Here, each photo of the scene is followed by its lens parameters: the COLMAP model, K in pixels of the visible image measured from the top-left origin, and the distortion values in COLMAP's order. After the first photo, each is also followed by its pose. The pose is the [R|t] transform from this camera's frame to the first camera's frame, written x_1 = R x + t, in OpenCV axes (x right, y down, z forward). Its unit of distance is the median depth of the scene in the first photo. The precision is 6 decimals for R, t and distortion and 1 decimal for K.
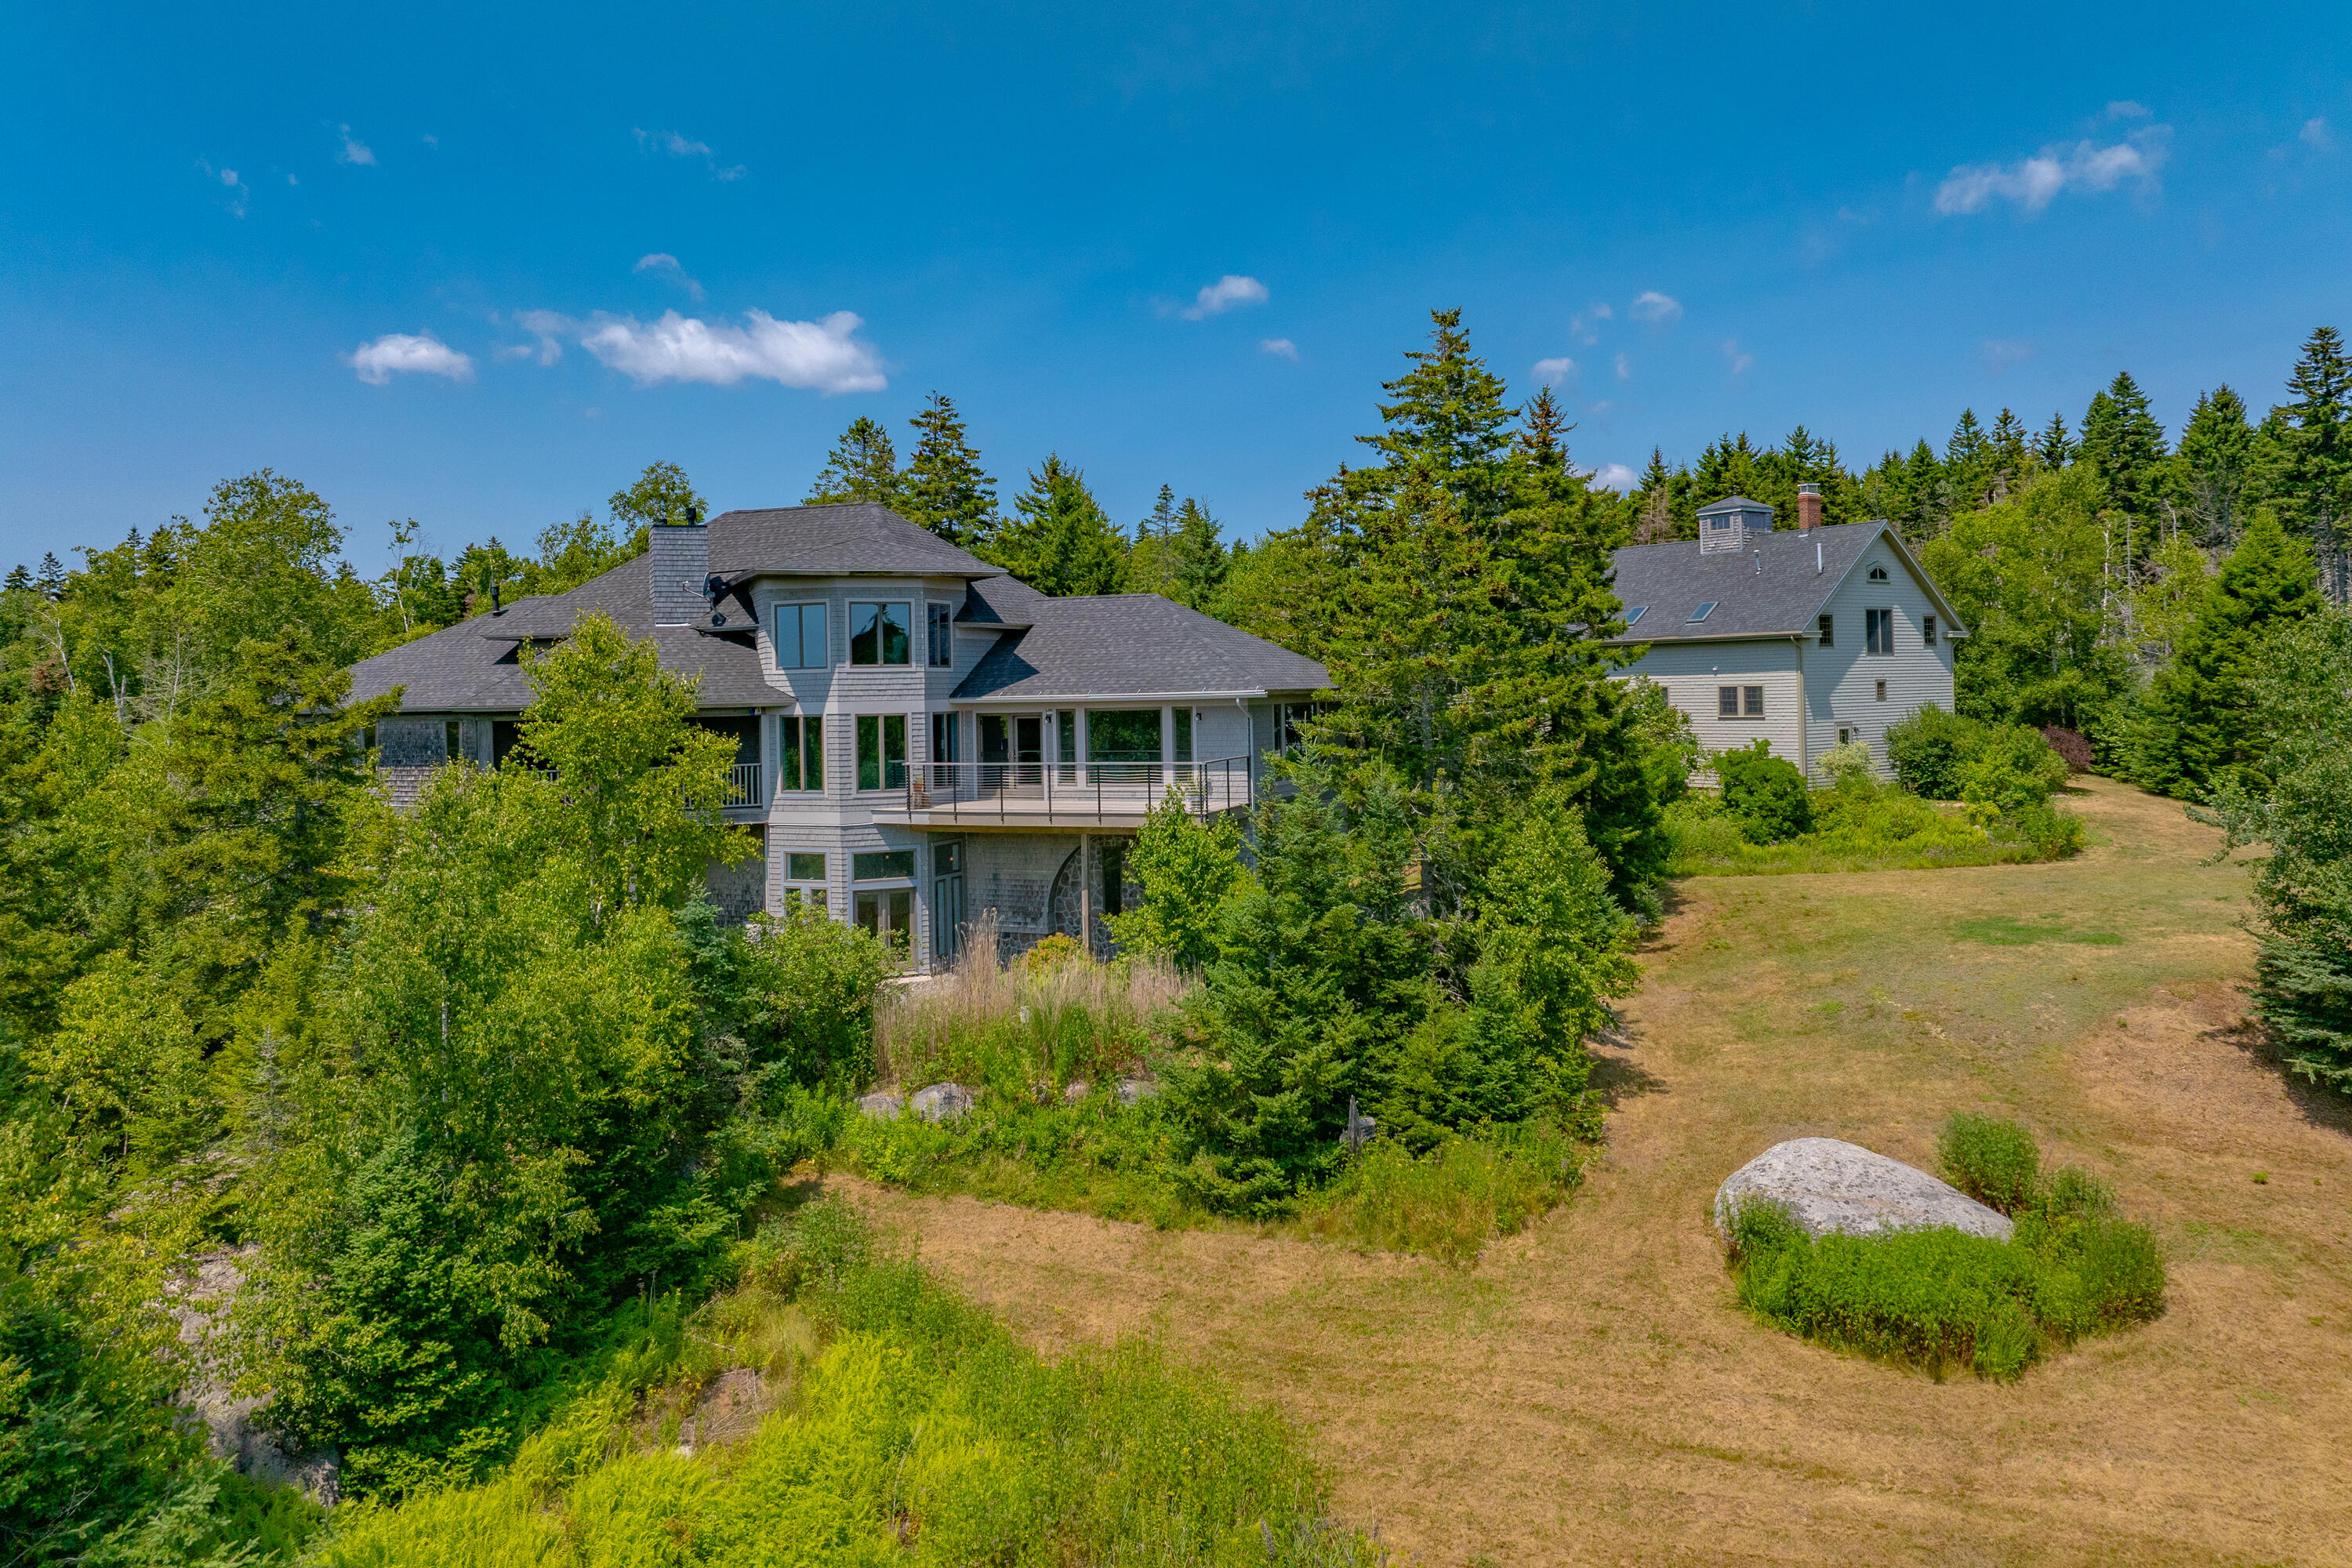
lens RADIAL K [[1670.3, 0, 1183.3], [0, 1670.3, 675.7], [0, 0, 1]] dist [-0.028477, -0.003599]
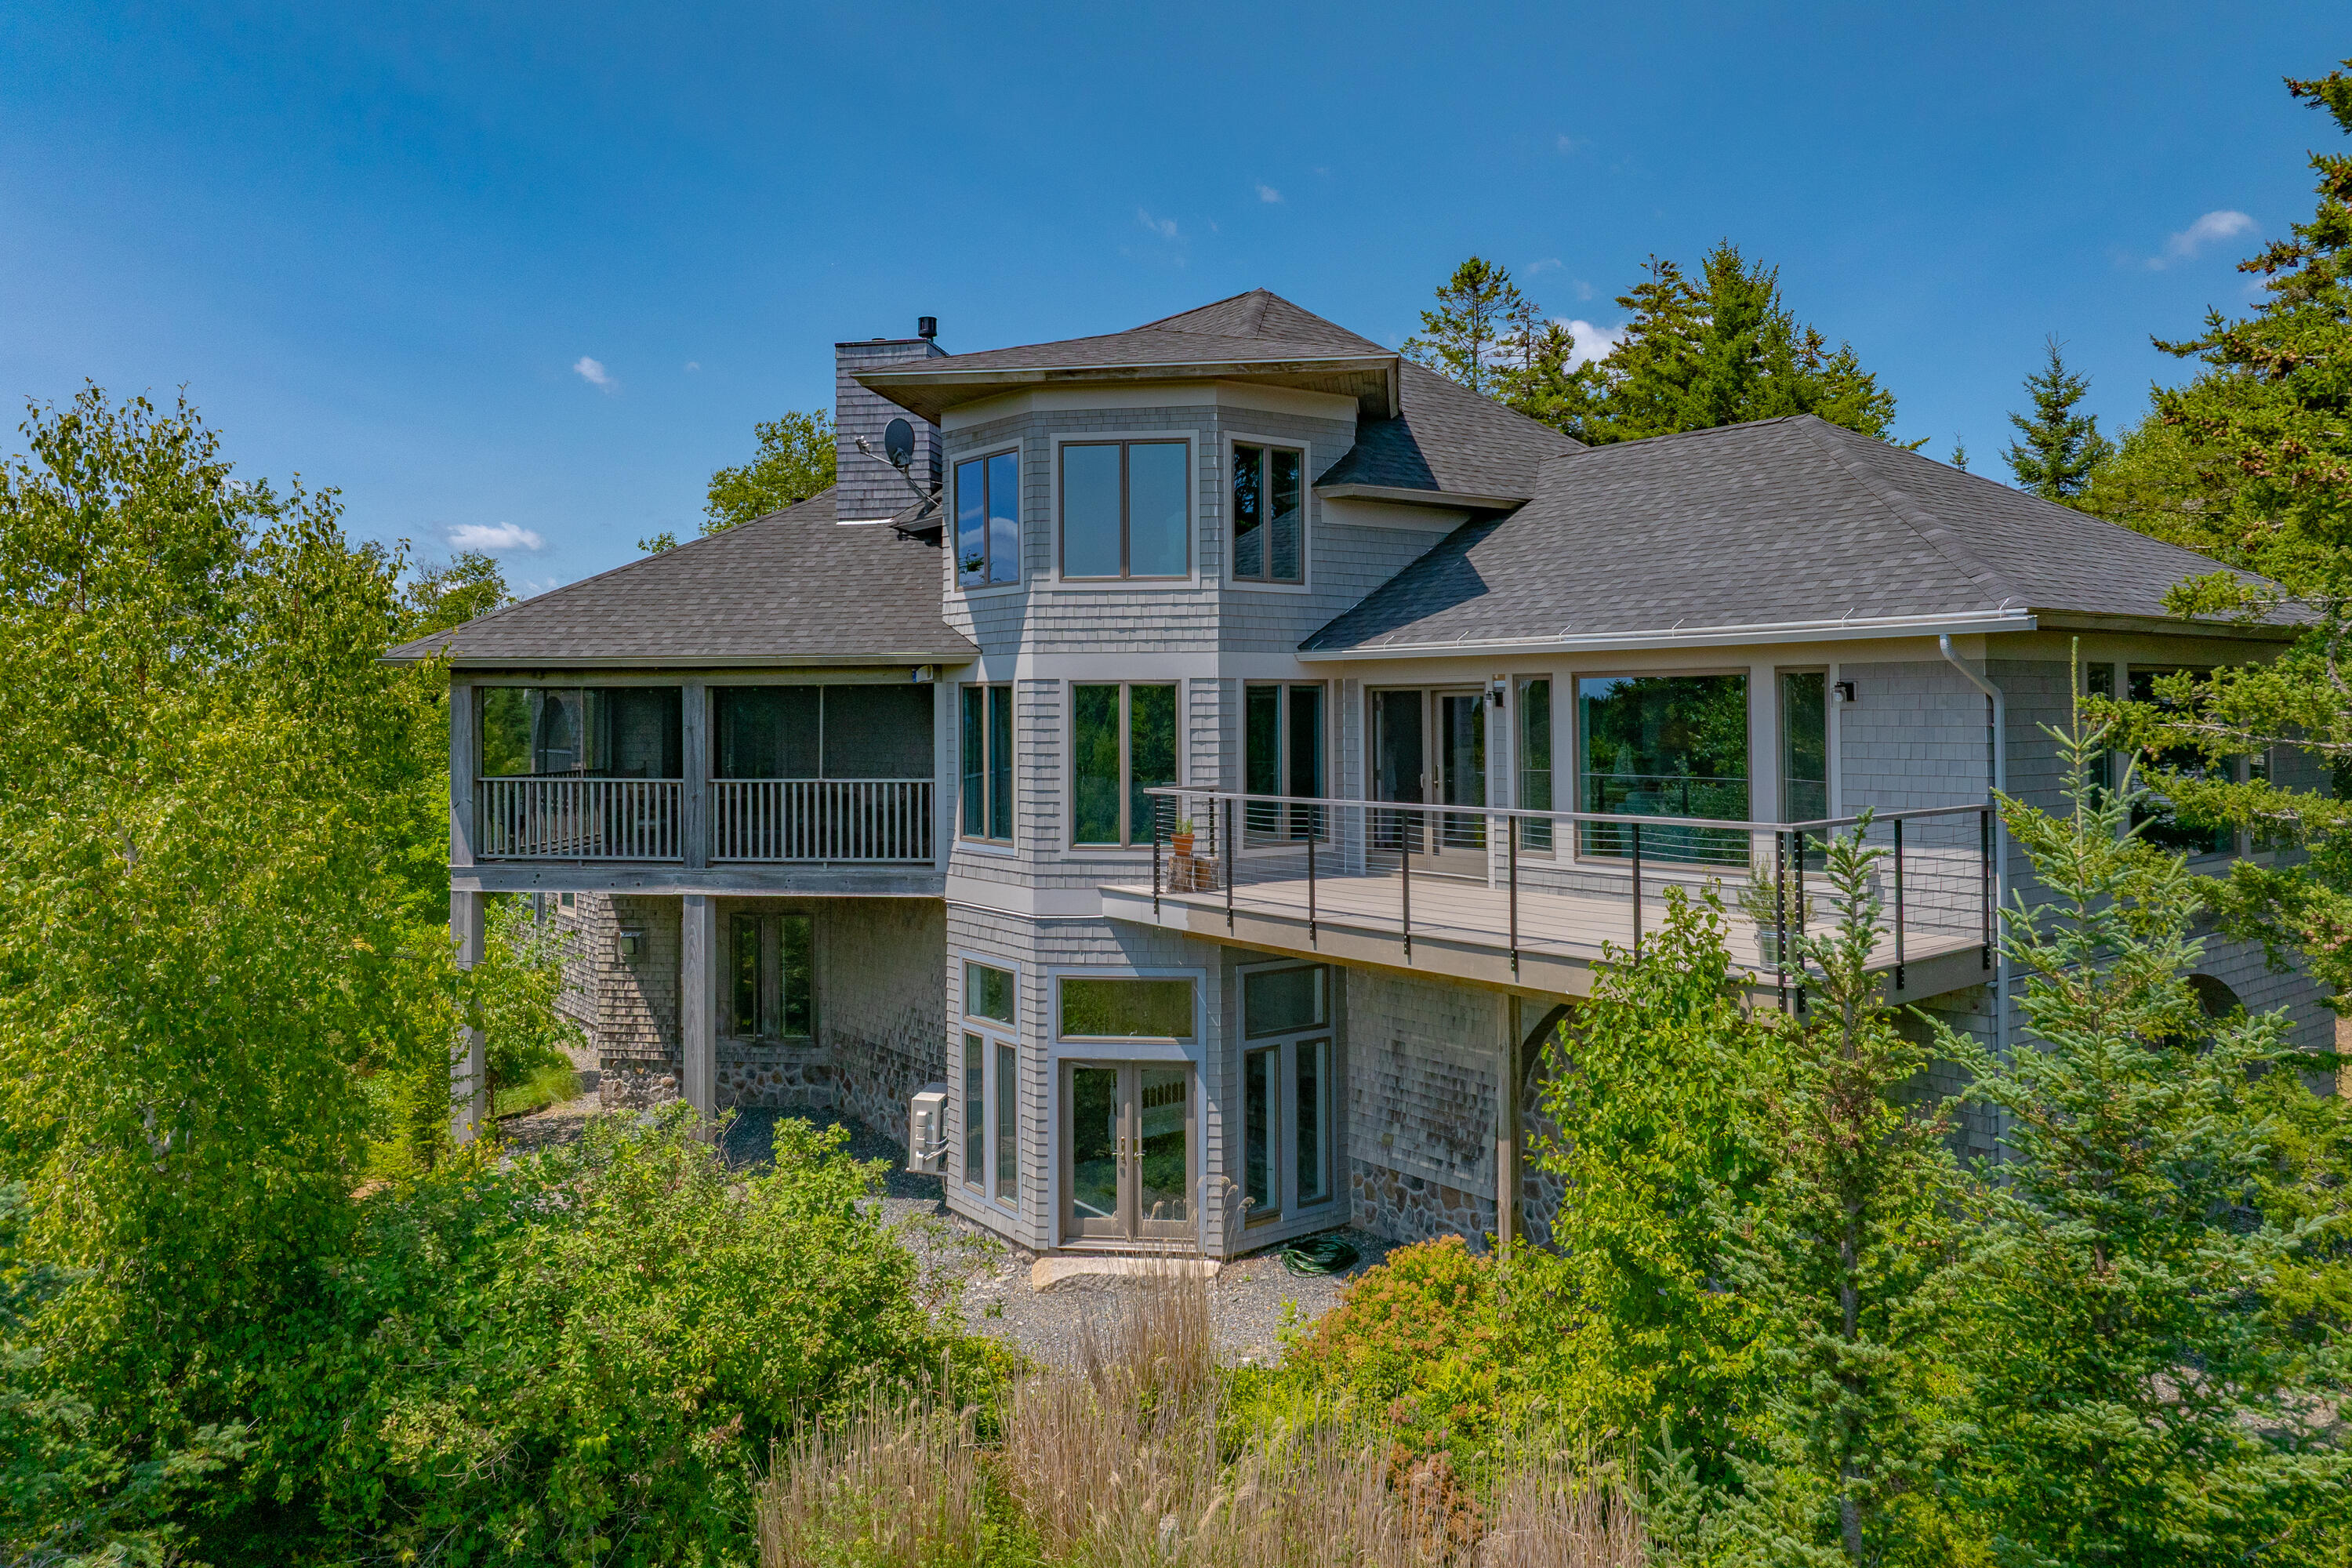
lens RADIAL K [[1670.3, 0, 1183.3], [0, 1670.3, 675.7], [0, 0, 1]] dist [-0.028477, -0.003599]
pose [[0.865408, 0.003932, -0.501053, 0.063971], [-0.006751, 0.999970, -0.003811, 0.022437], [0.501022, 0.006681, 0.865408, 0.589128]]
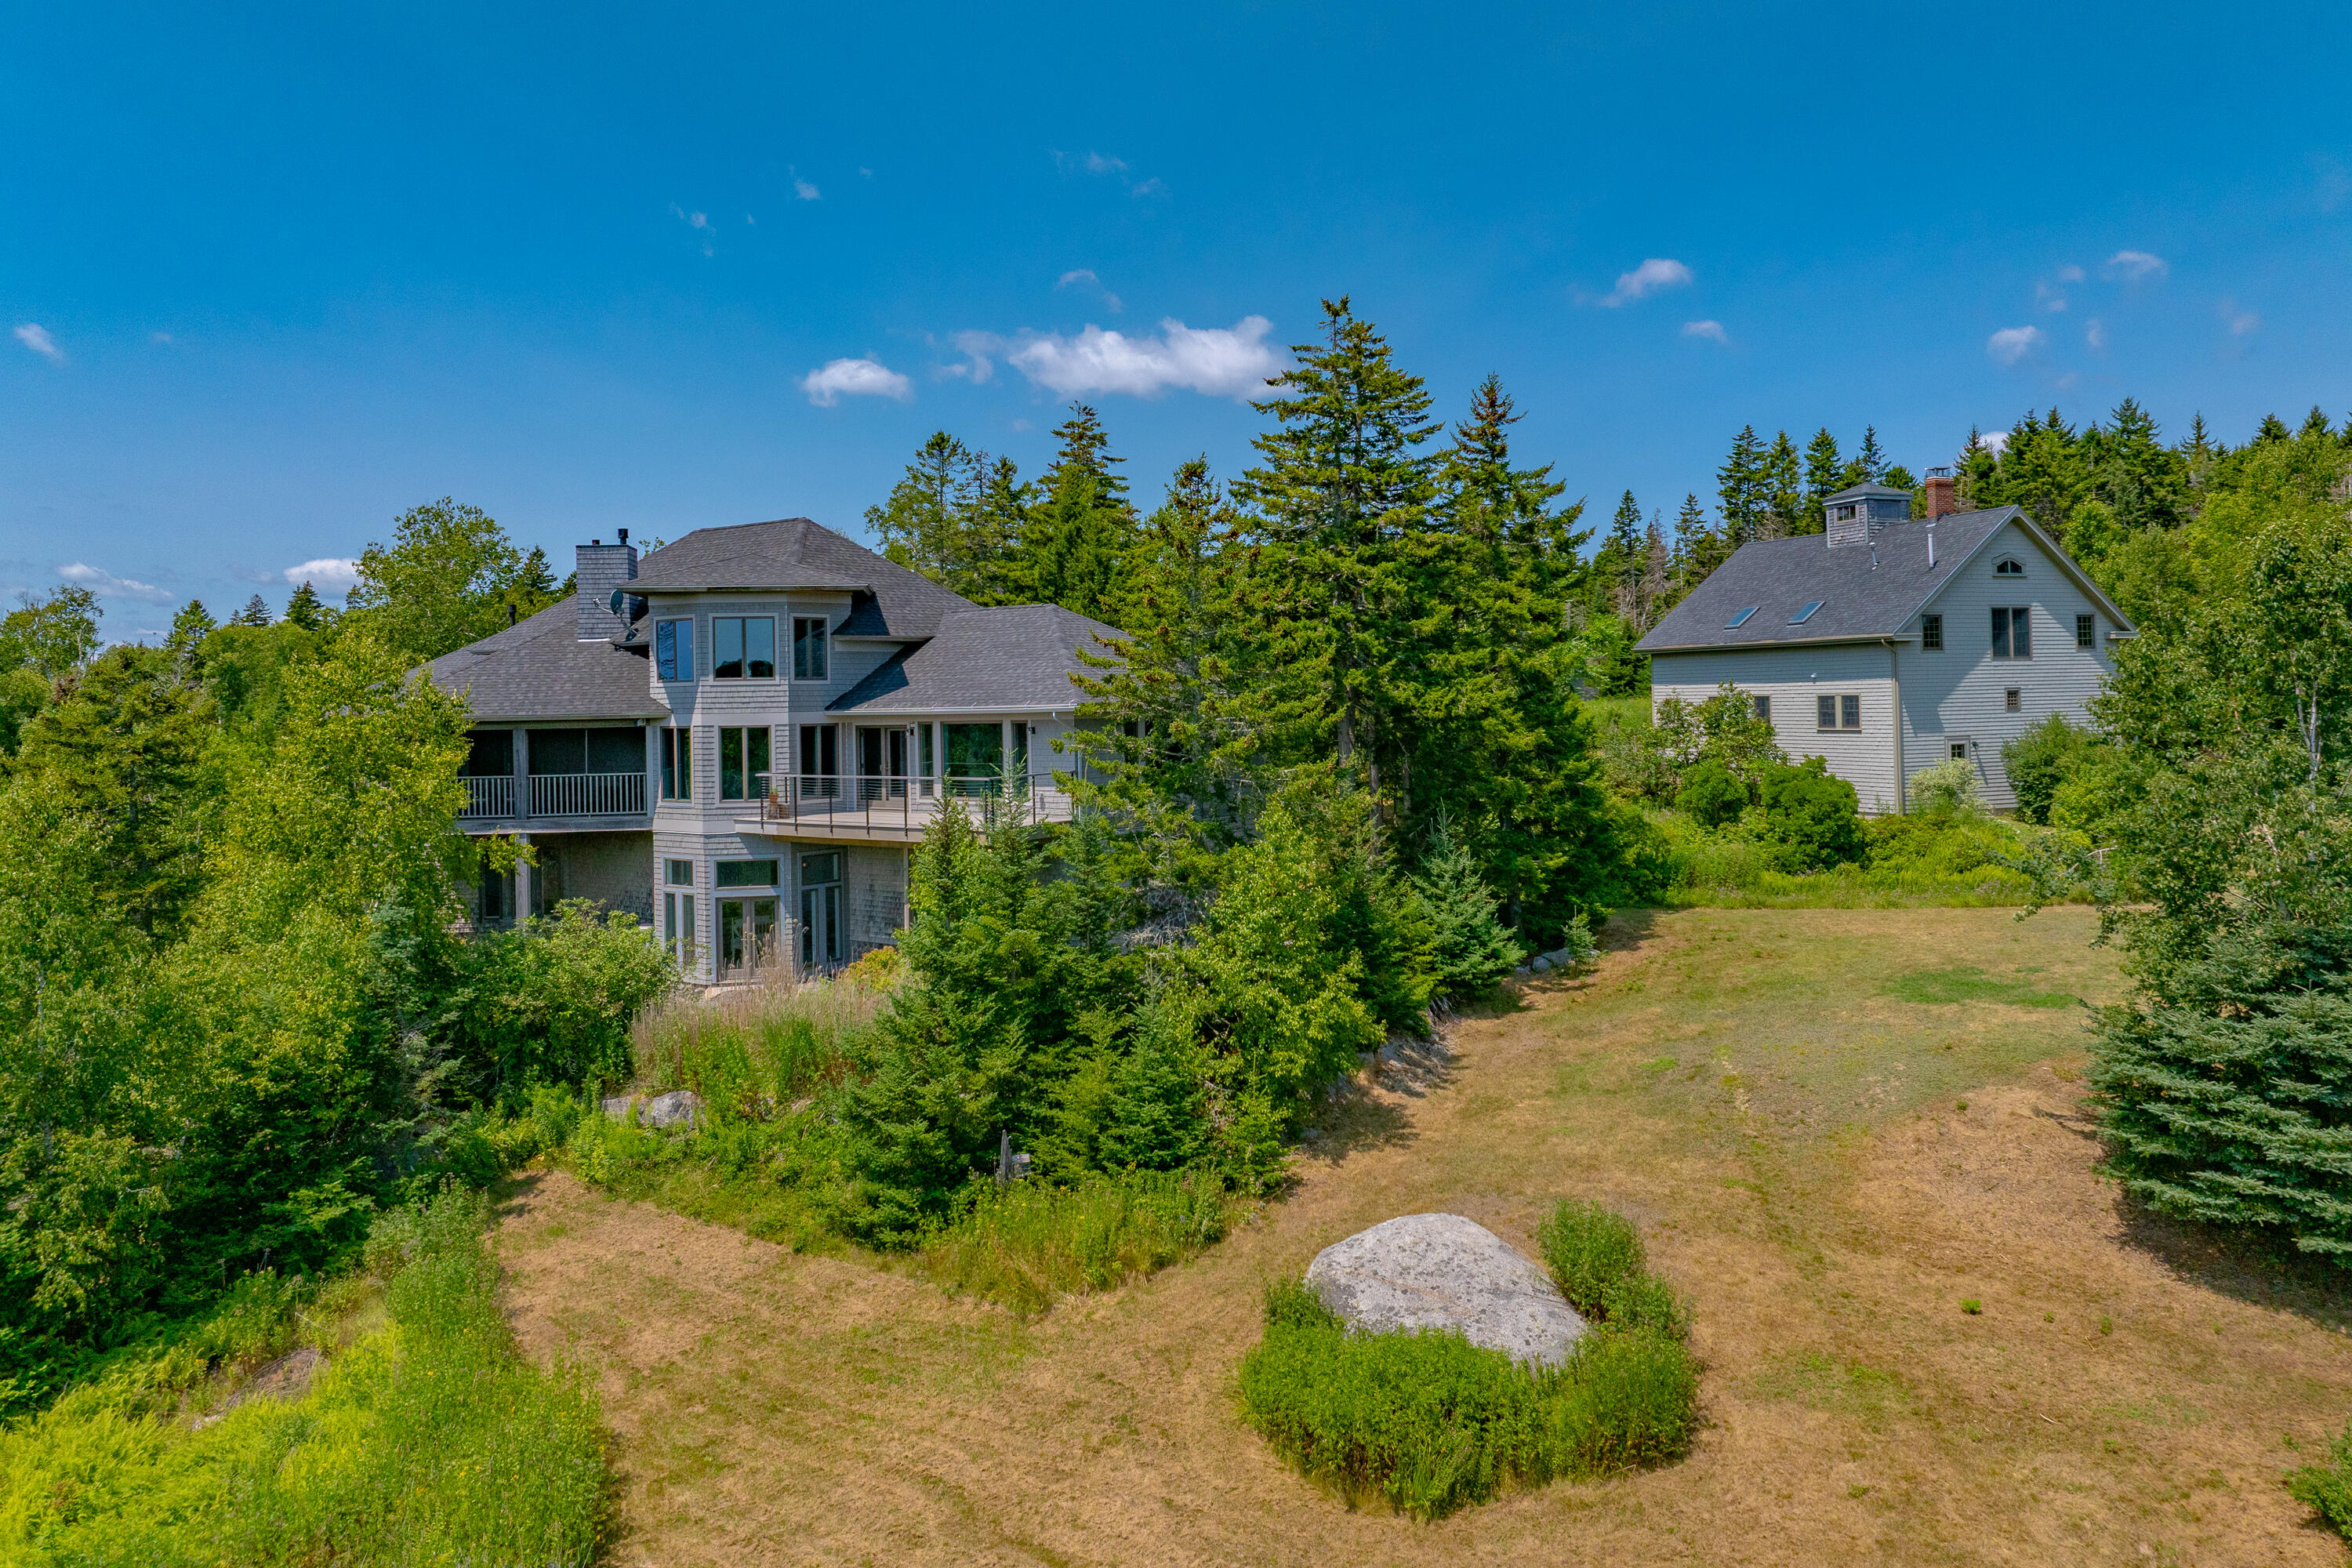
lens RADIAL K [[1670.3, 0, 1183.3], [0, 1670.3, 675.7], [0, 0, 1]] dist [-0.028477, -0.003599]
pose [[0.969150, -0.001557, -0.246466, 0.324550], [0.001764, 0.999998, 0.000622, -0.008013], [0.246465, -0.001038, 0.969151, 0.069286]]
